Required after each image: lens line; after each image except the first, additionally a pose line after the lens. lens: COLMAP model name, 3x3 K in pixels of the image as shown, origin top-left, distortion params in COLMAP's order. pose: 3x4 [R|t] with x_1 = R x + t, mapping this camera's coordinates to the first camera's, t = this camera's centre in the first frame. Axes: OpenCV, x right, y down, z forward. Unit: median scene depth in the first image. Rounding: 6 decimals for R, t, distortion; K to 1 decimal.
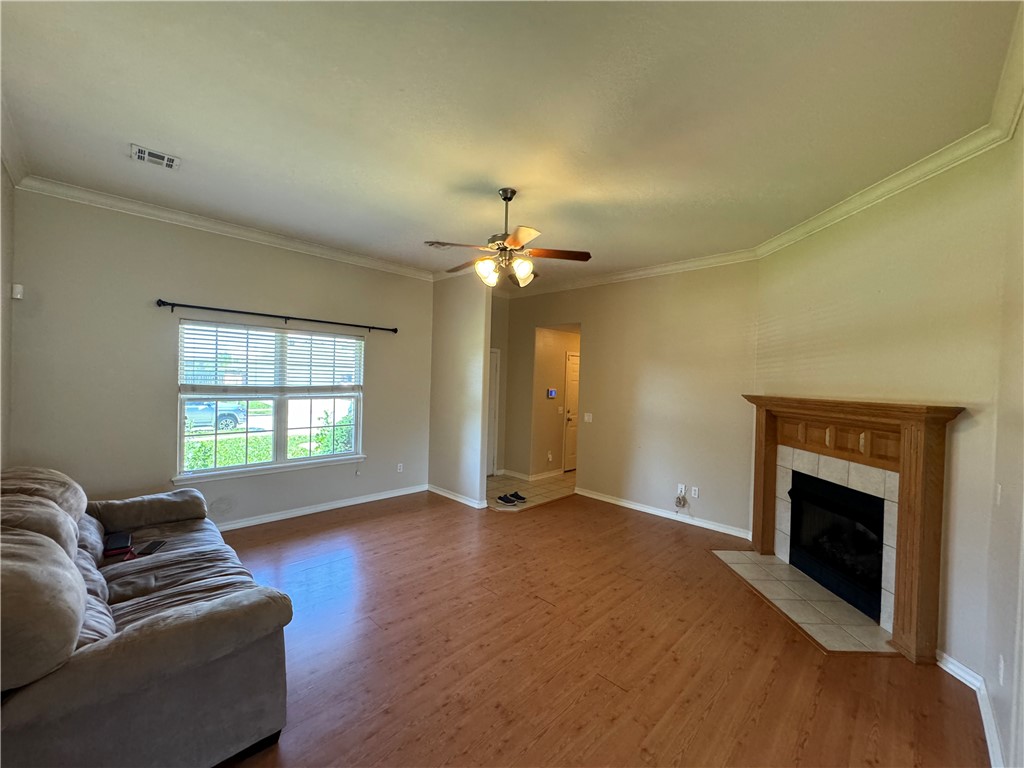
lens RADIAL K [[409.4, 0, 513.8], [0, 409.4, 387.4], [0, 0, 1]] dist [-0.001498, 0.000060]
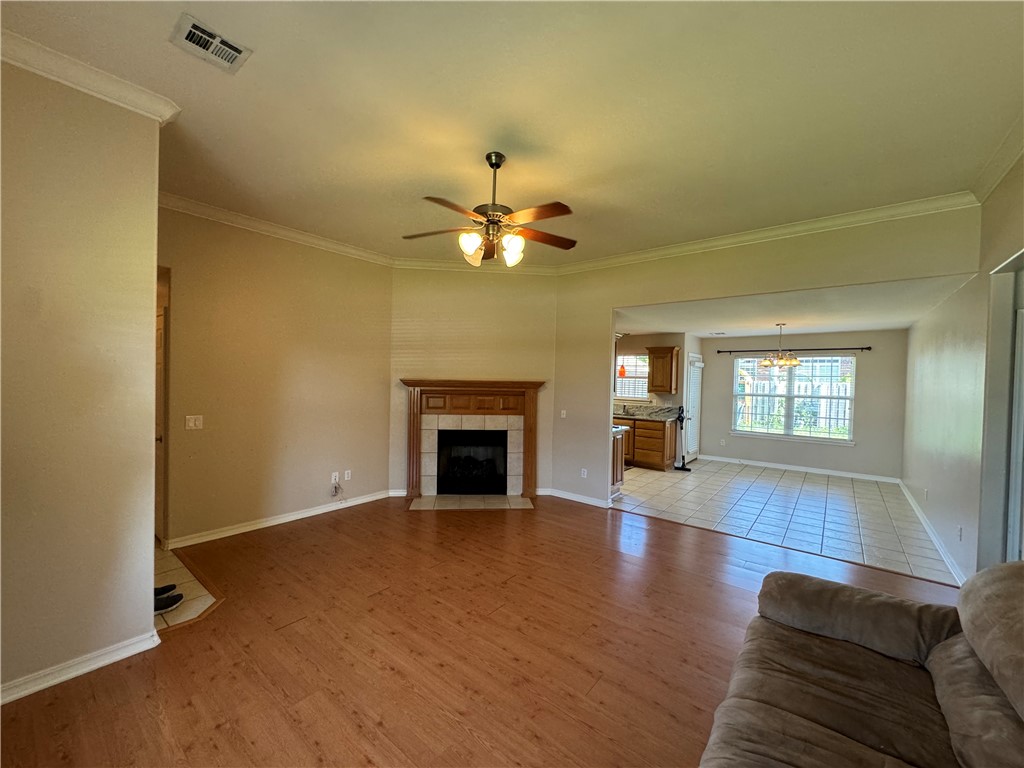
lens RADIAL K [[409.4, 0, 510.7], [0, 409.4, 383.7], [0, 0, 1]] dist [-0.001498, 0.000060]
pose [[-0.097115, -0.046827, 0.994171, -0.776855], [-0.007022, 0.998900, 0.046364, -0.029174], [-0.995248, -0.002478, -0.097337, 0.890586]]
